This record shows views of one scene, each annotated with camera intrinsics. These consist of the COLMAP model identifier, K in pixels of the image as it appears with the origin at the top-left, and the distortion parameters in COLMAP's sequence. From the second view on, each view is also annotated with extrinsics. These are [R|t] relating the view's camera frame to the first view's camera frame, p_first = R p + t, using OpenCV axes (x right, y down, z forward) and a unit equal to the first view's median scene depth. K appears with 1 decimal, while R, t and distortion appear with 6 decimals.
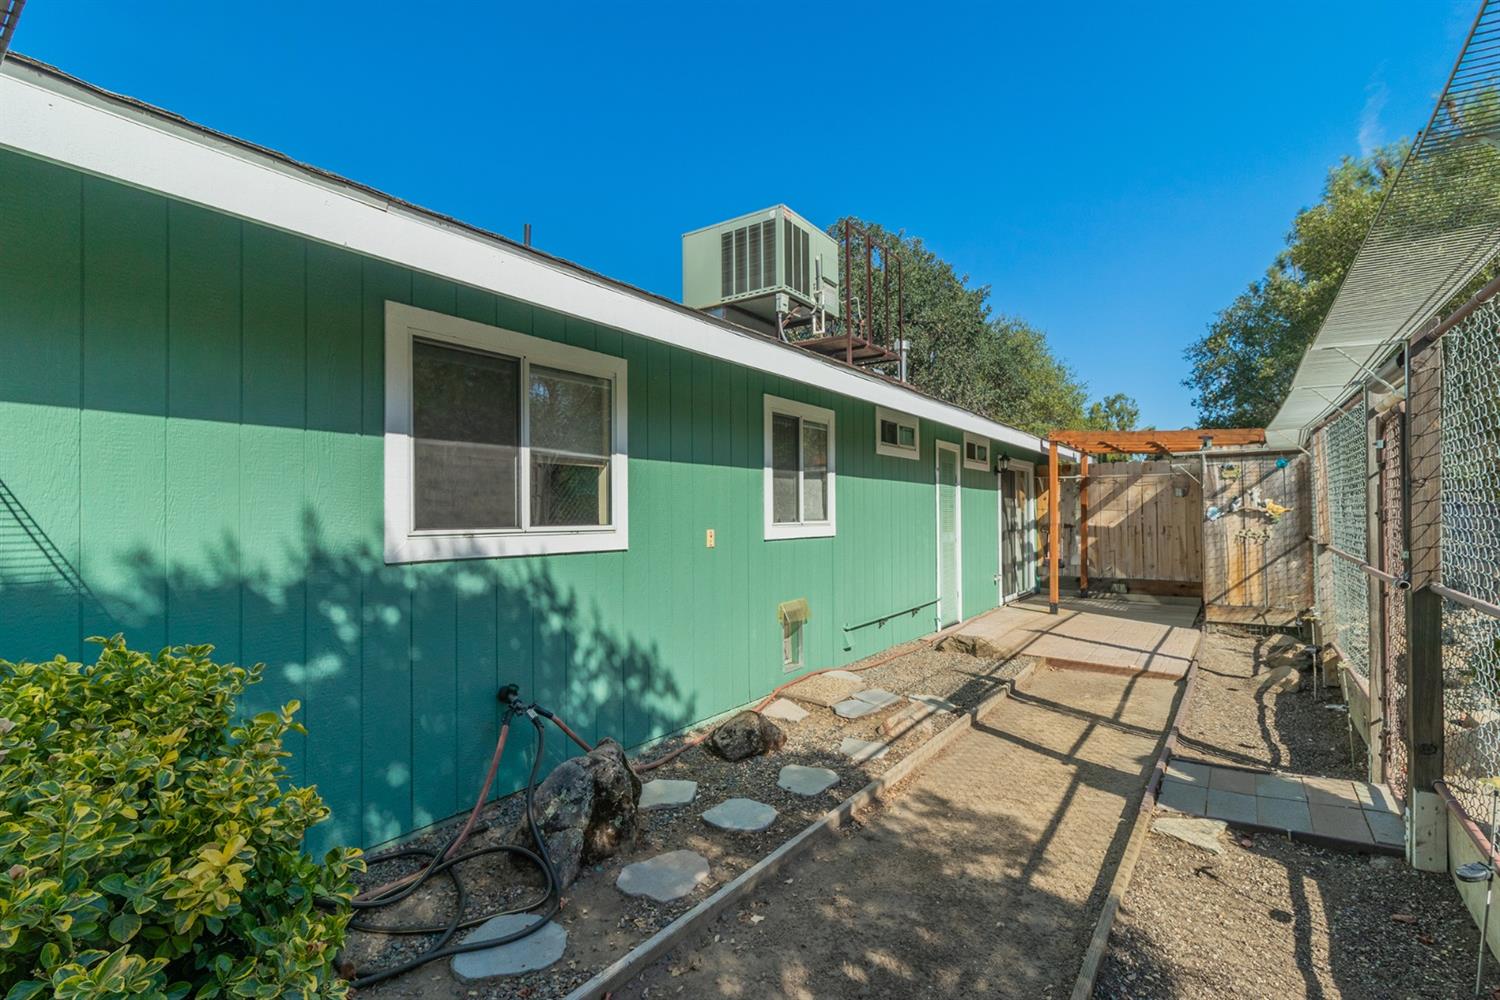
lens RADIAL K [[713.2, 0, 747.9], [0, 713.2, 500.7], [0, 0, 1]] dist [0.015115, 0.000301]
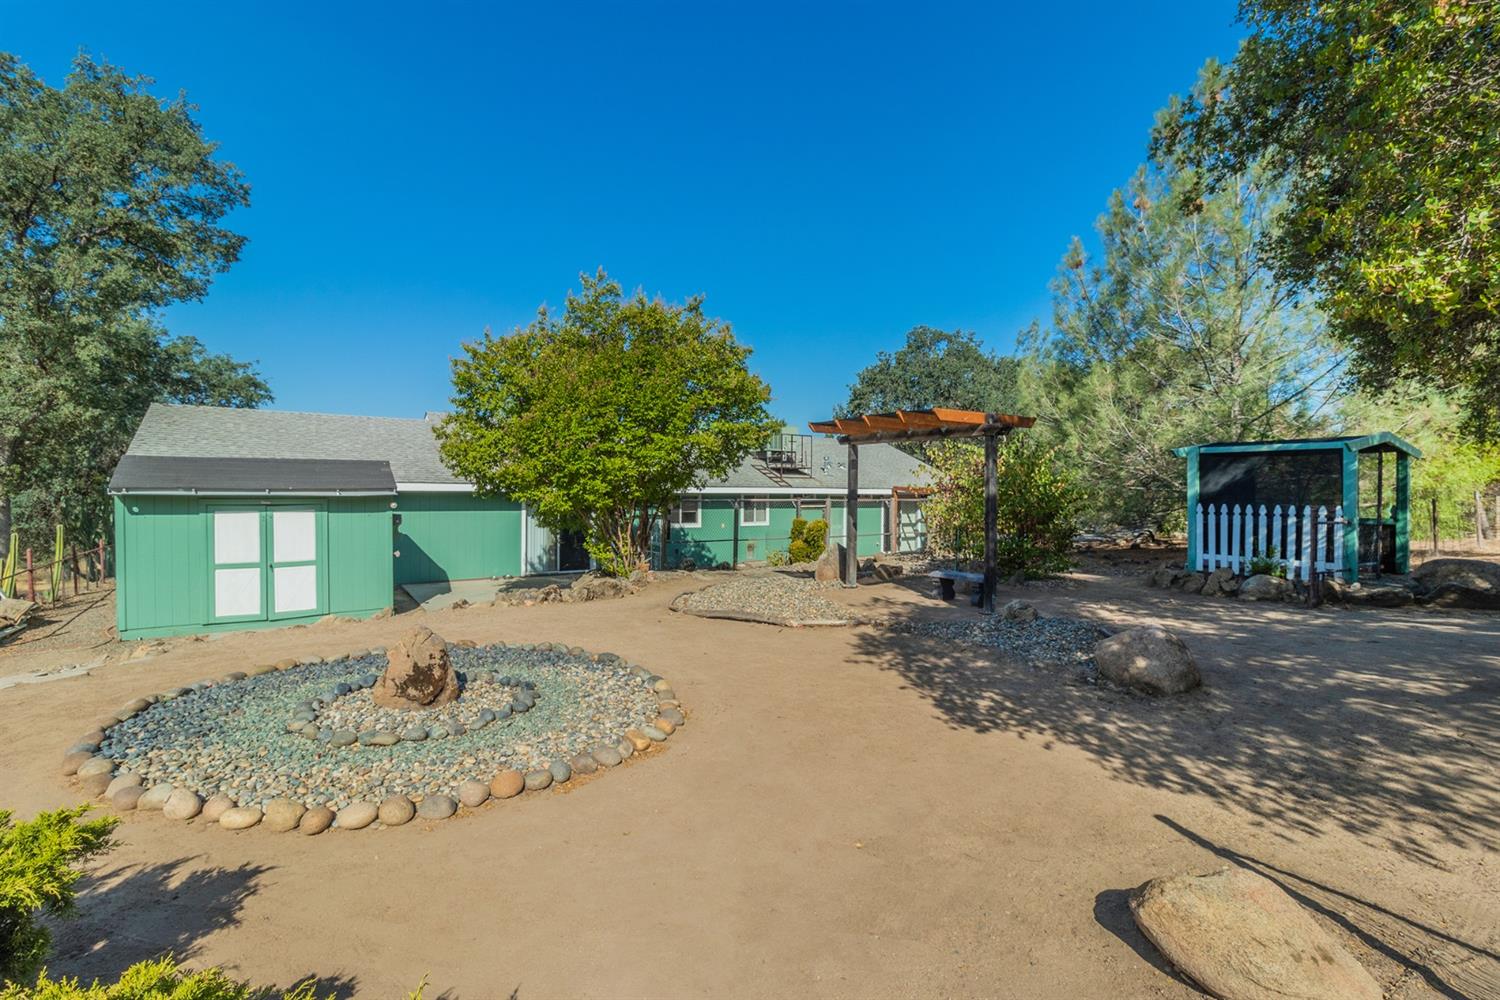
lens RADIAL K [[713.2, 0, 756.9], [0, 713.2, 498.4], [0, 0, 1]] dist [0.015115, 0.000301]
pose [[0.927577, 0.025963, -0.372730, 1.200175], [-0.014238, 0.999314, 0.034174, -0.181506], [0.373361, -0.026392, 0.927310, -2.072073]]
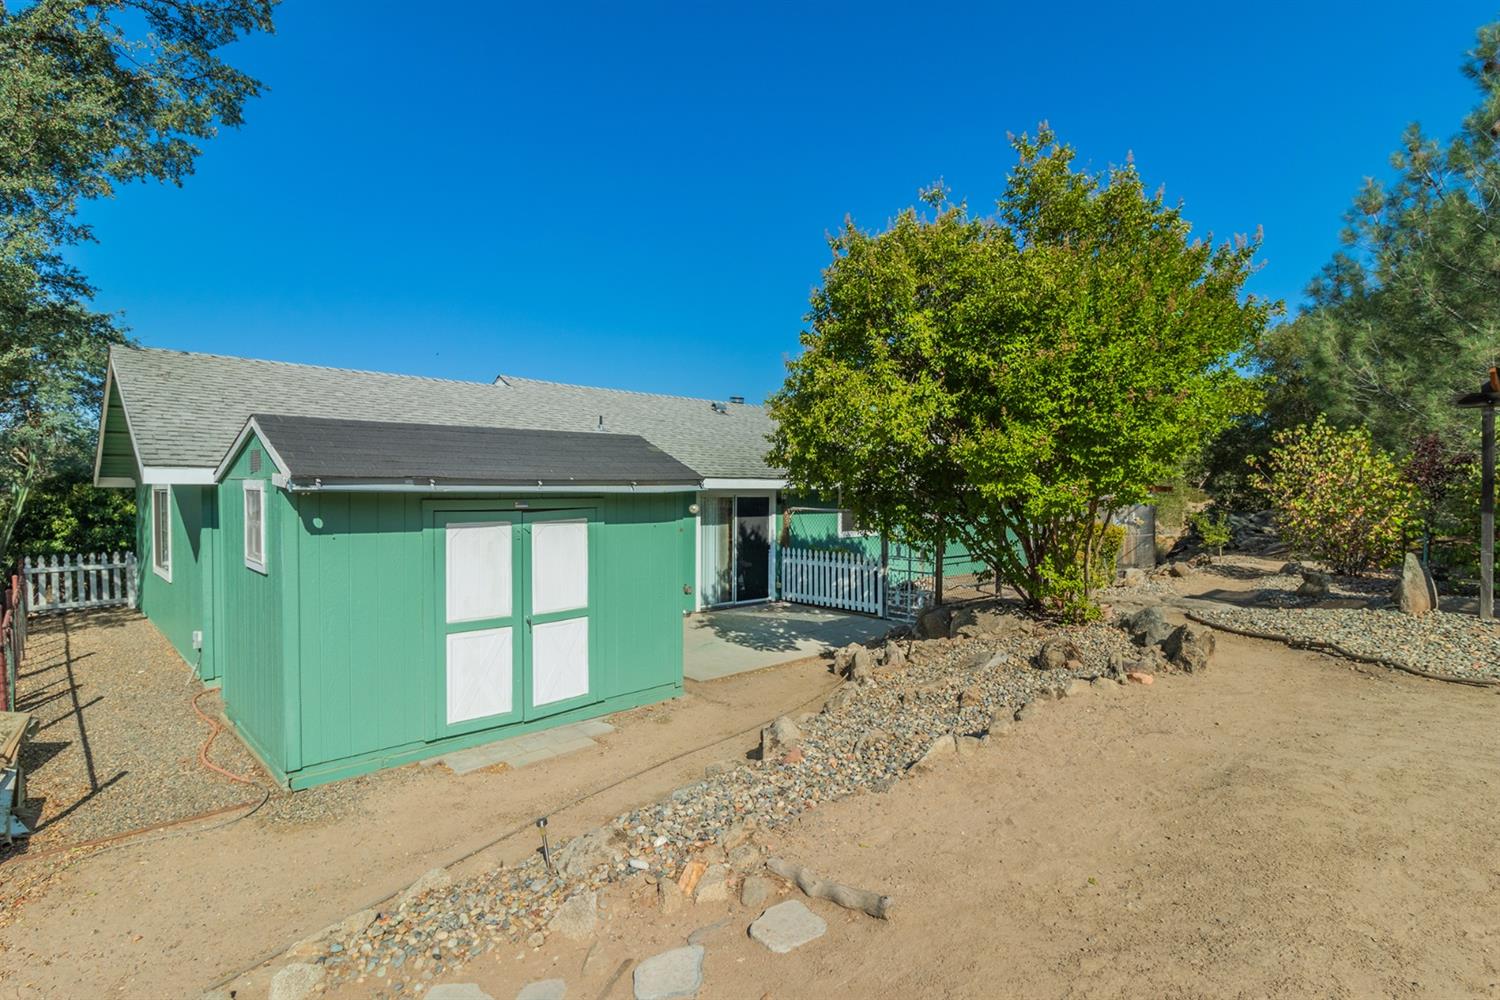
lens RADIAL K [[779.2, 0, 741.4], [0, 779.2, 499.3], [0, 0, 1]] dist [0.003848, 0.000321]
pose [[0.980658, 0.007880, -0.195572, -0.033092], [-0.002945, 0.999670, 0.025510, -0.132256], [0.195709, -0.024441, 0.980357, -1.859831]]
